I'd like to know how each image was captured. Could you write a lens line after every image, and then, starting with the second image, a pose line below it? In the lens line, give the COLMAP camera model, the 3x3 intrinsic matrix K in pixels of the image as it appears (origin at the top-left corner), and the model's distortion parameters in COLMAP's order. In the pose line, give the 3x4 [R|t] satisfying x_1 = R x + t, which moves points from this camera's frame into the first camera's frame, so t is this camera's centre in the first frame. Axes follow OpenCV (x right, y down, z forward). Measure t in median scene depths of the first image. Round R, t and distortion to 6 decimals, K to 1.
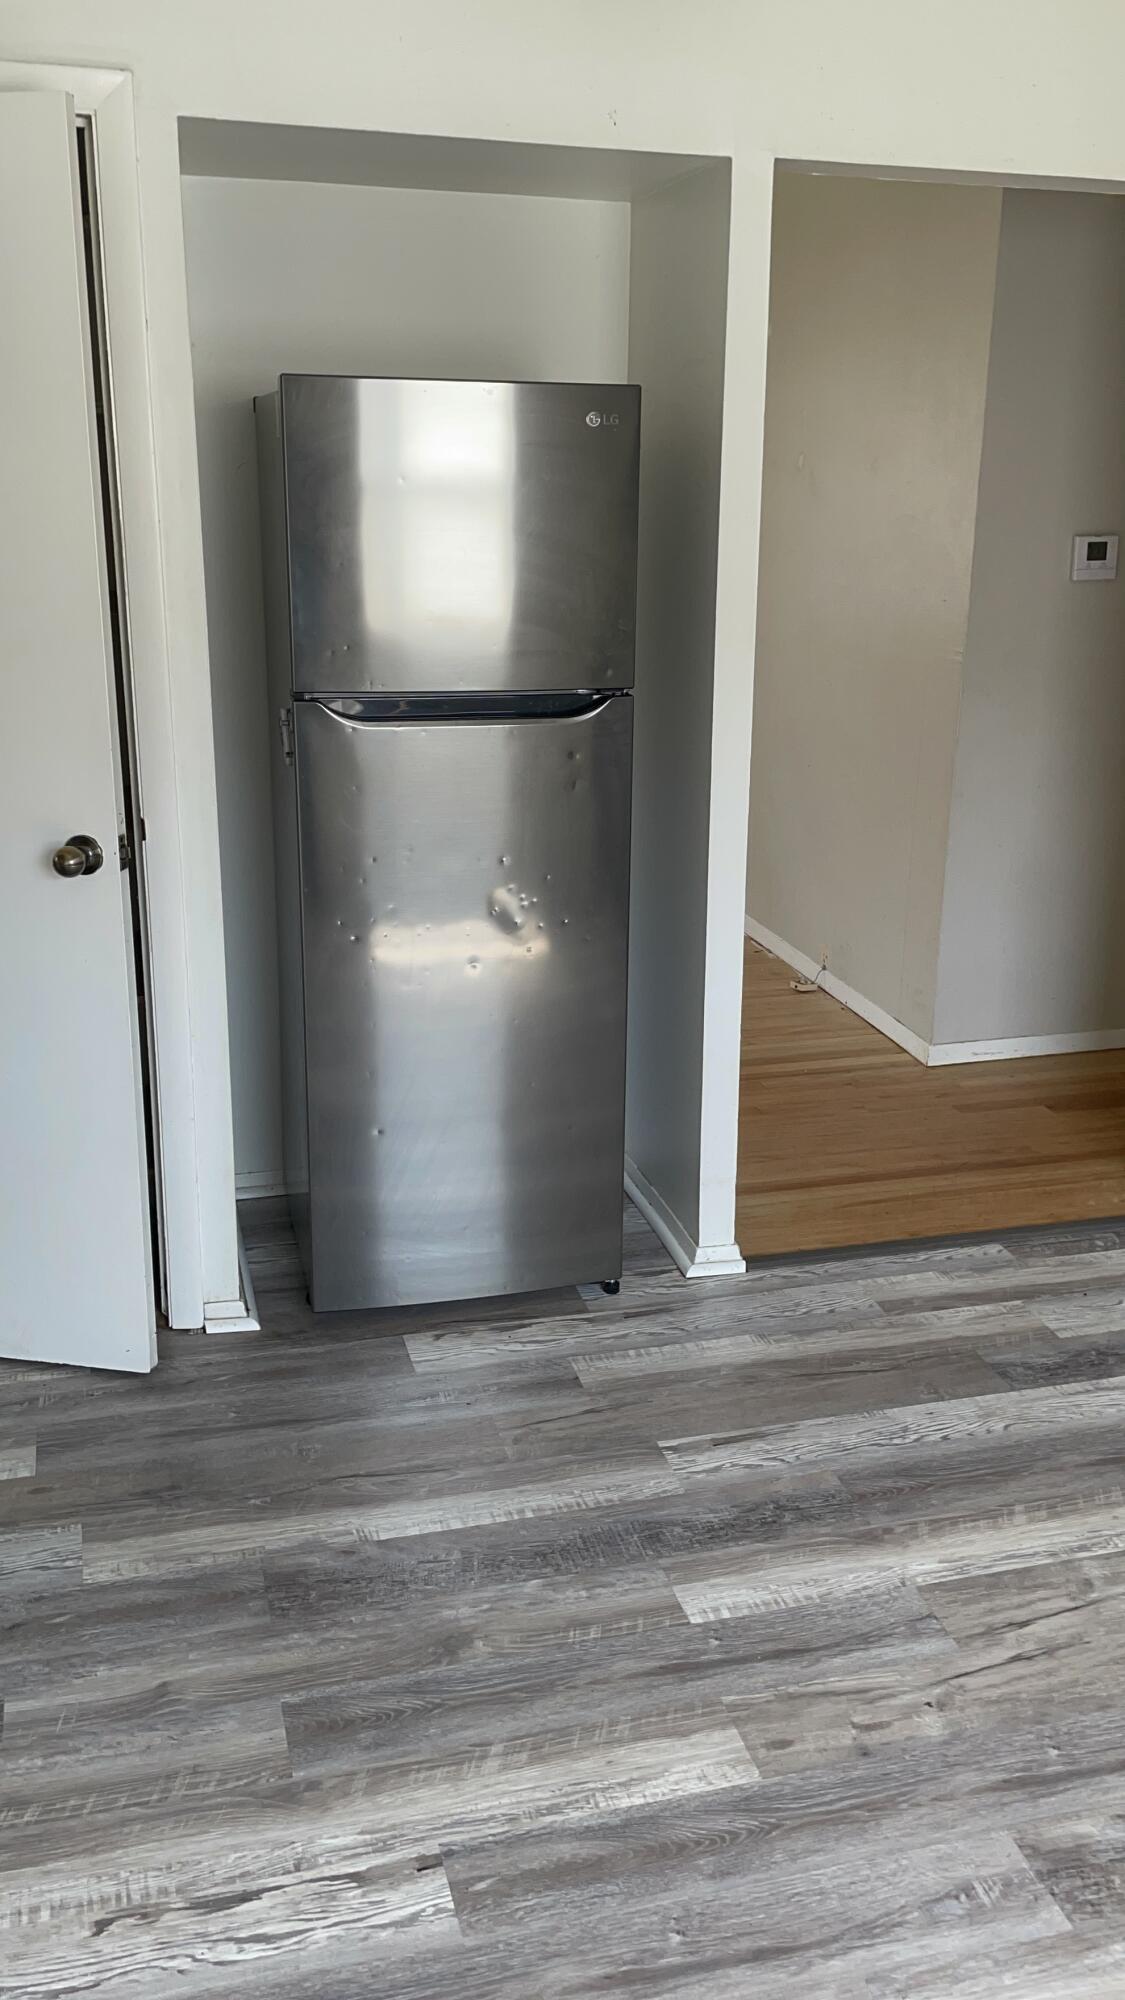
lens RADIAL K [[1759.1, 0, 570.4], [0, 1759.1, 1001.0], [0, 0, 1]] dist [0.061653, -0.034813]
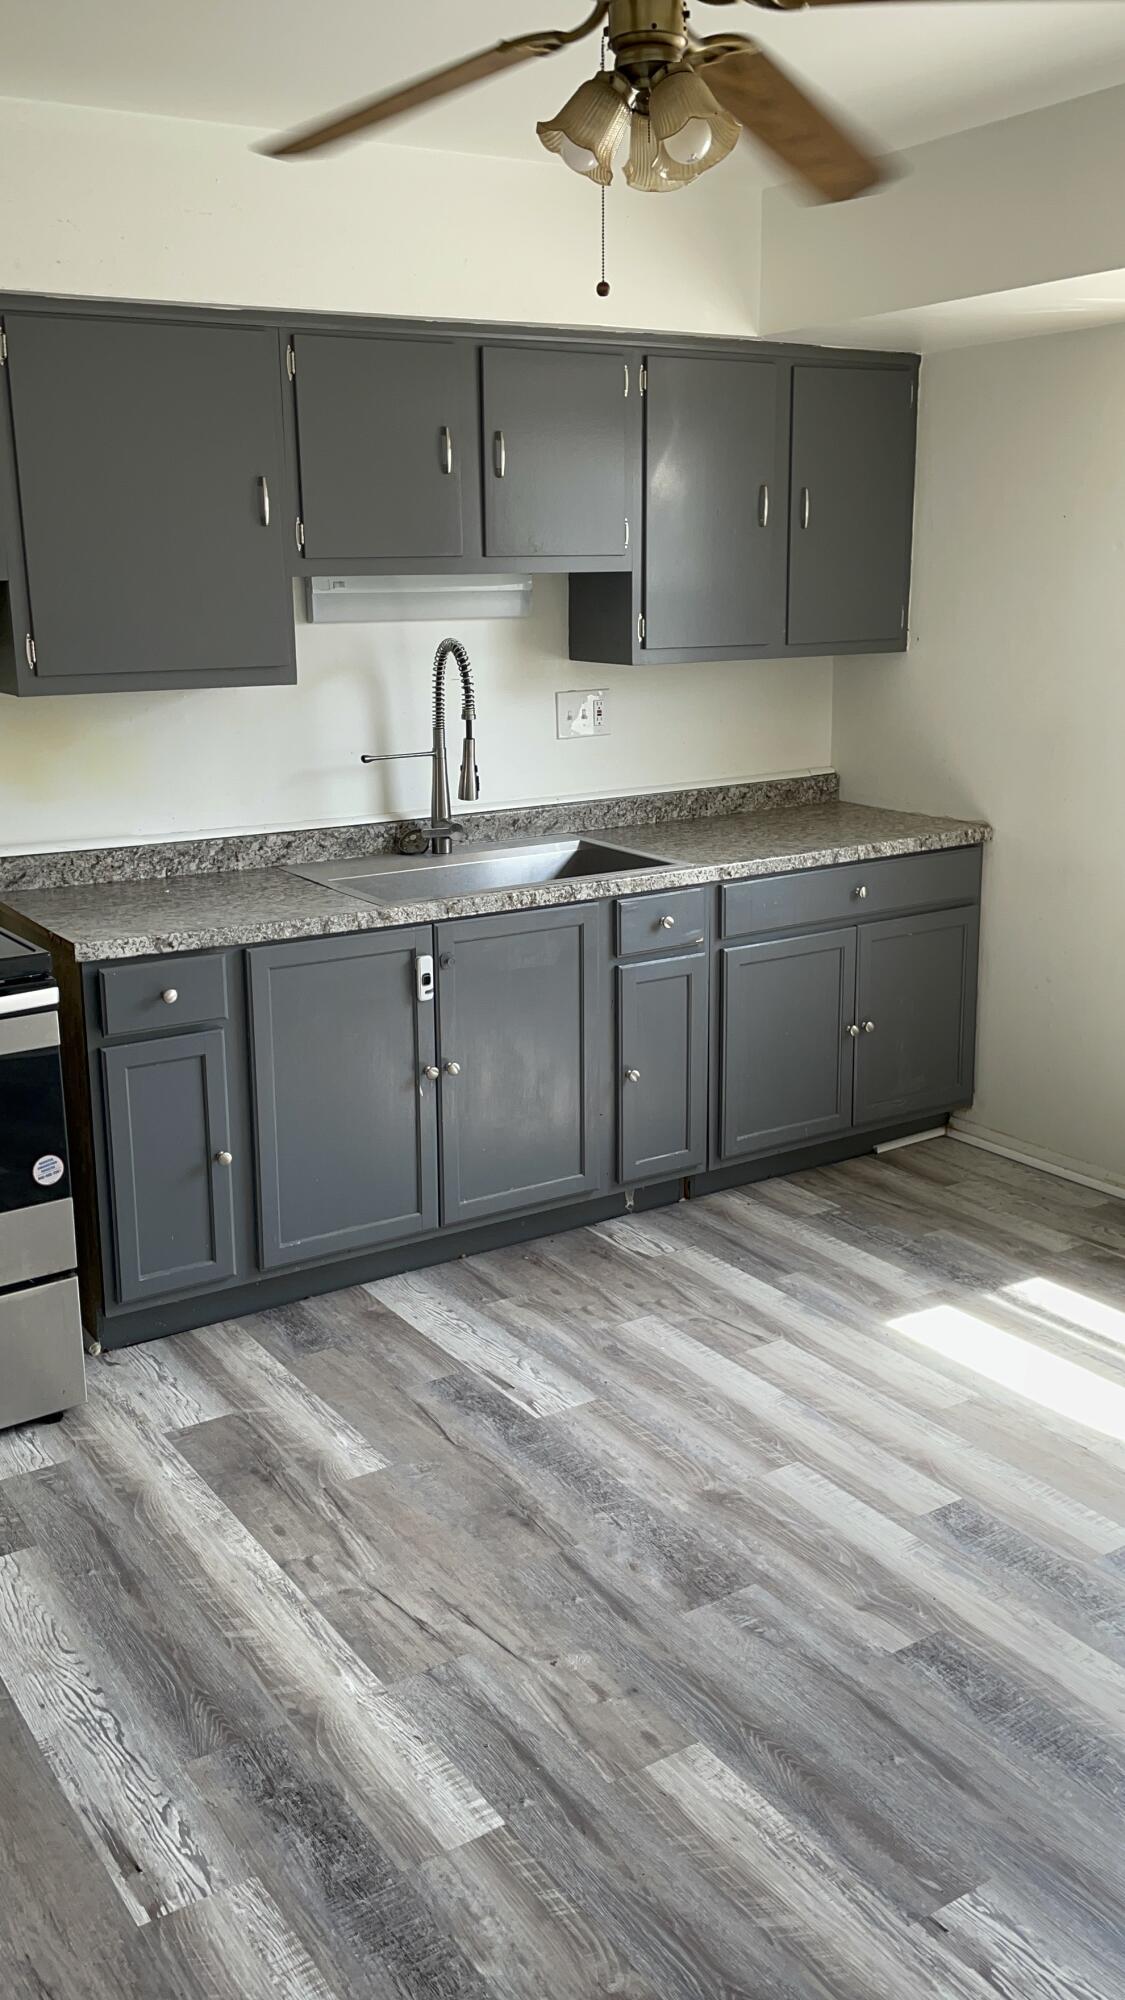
lens RADIAL K [[1759.1, 0, 577.1], [0, 1759.1, 994.3], [0, 0, 1]] dist [0.061653, -0.034813]
pose [[-0.304572, -0.247927, 0.919657, -0.797960], [0.290764, 0.895241, 0.337640, -0.395758], [-0.907024, 0.370239, -0.200577, 1.134325]]
